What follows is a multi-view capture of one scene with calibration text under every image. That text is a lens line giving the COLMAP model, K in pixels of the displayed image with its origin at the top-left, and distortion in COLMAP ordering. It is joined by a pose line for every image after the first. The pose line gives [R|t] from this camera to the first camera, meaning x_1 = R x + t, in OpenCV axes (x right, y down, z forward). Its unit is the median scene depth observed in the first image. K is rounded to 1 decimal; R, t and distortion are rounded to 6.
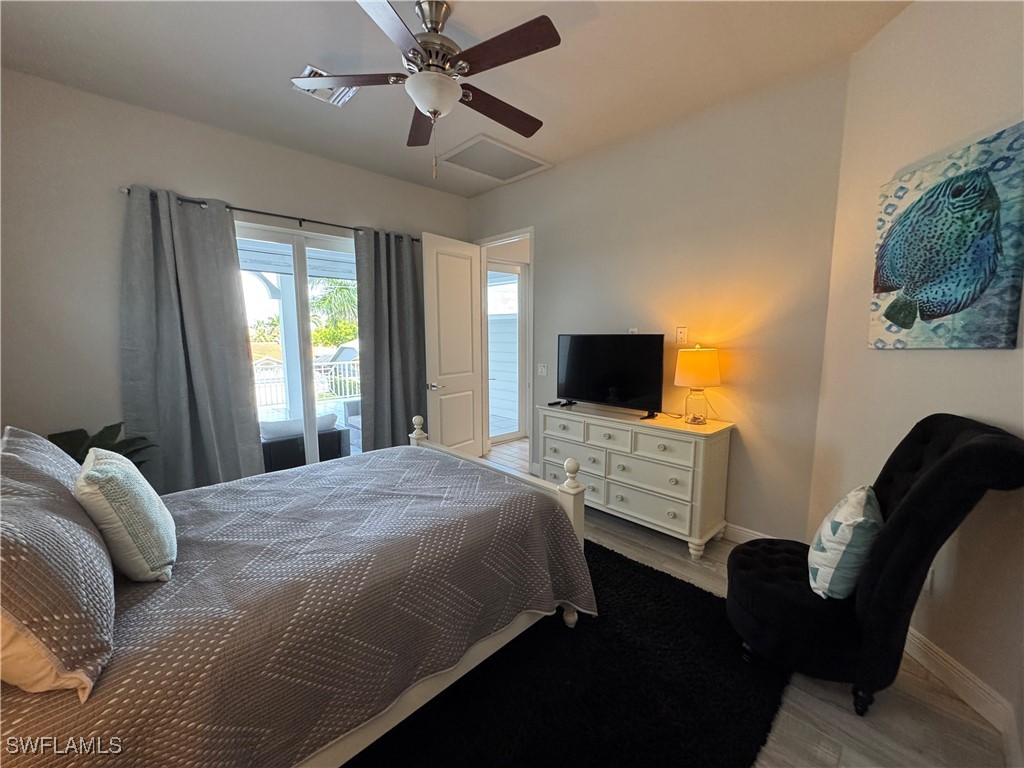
lens RADIAL K [[411.6, 0, 509.5], [0, 411.6, 387.0], [0, 0, 1]] dist [0.010182, -0.002325]
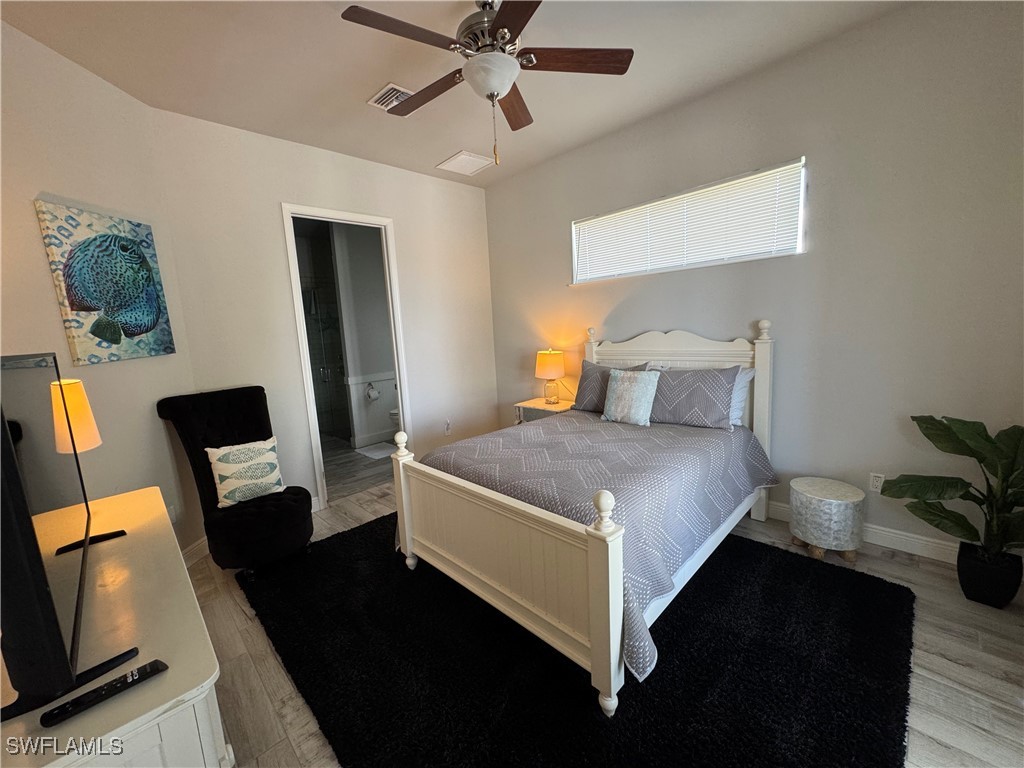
lens RADIAL K [[411.6, 0, 514.0], [0, 411.6, 385.9], [0, 0, 1]] dist [0.010182, -0.002325]
pose [[-0.998147, 0.060707, 0.004198, -0.216289], [0.059583, 0.960996, 0.270066, -0.292823], [0.012361, 0.269816, -0.962833, 2.307367]]
